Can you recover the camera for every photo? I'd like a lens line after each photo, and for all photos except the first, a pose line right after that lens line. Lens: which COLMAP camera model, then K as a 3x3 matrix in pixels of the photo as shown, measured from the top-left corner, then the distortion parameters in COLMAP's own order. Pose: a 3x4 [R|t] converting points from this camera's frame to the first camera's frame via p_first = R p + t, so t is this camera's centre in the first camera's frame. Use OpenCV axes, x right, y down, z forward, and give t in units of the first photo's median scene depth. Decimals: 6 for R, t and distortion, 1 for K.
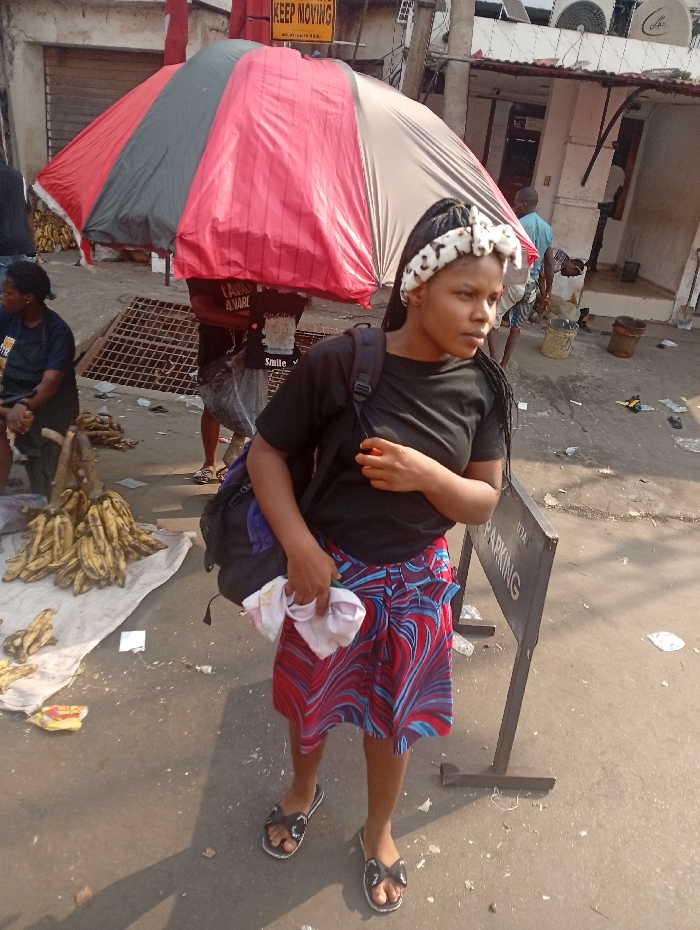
lens RADIAL K [[749.8, 0, 369.3], [0, 749.8, 451.9], [0, 0, 1]] dist [-0.016823, 0.010210]
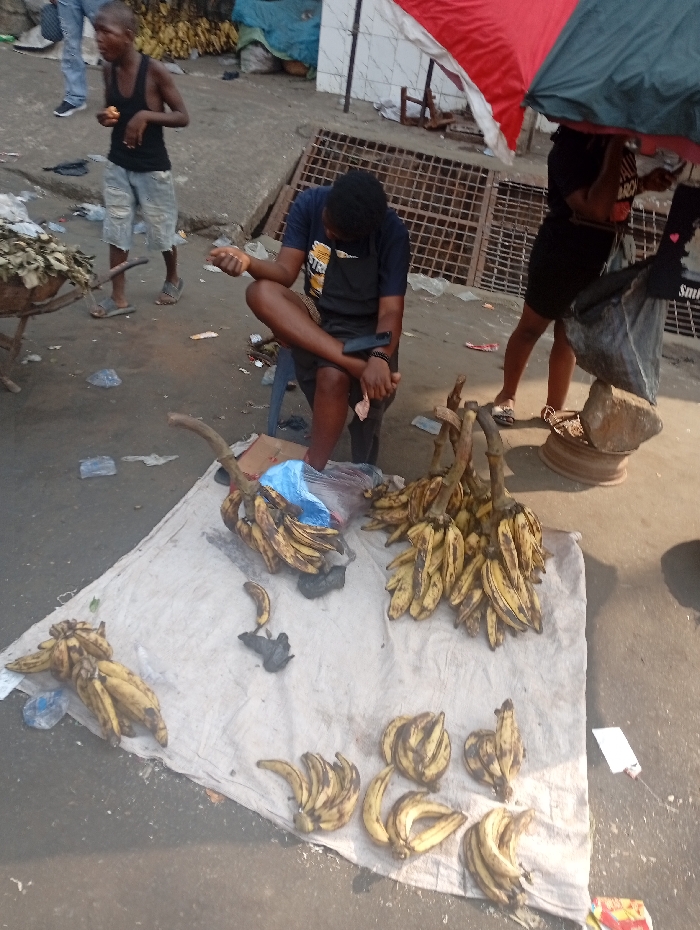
lens RADIAL K [[720.9, 0, 347.3], [0, 720.9, 465.8], [0, 0, 1]] dist [-0.003706, -0.003396]
pose [[0.995324, 0.066716, -0.069855, -0.389717], [-0.045516, 0.961777, 0.270024, -0.129934], [0.085199, -0.265582, 0.960316, 0.279389]]
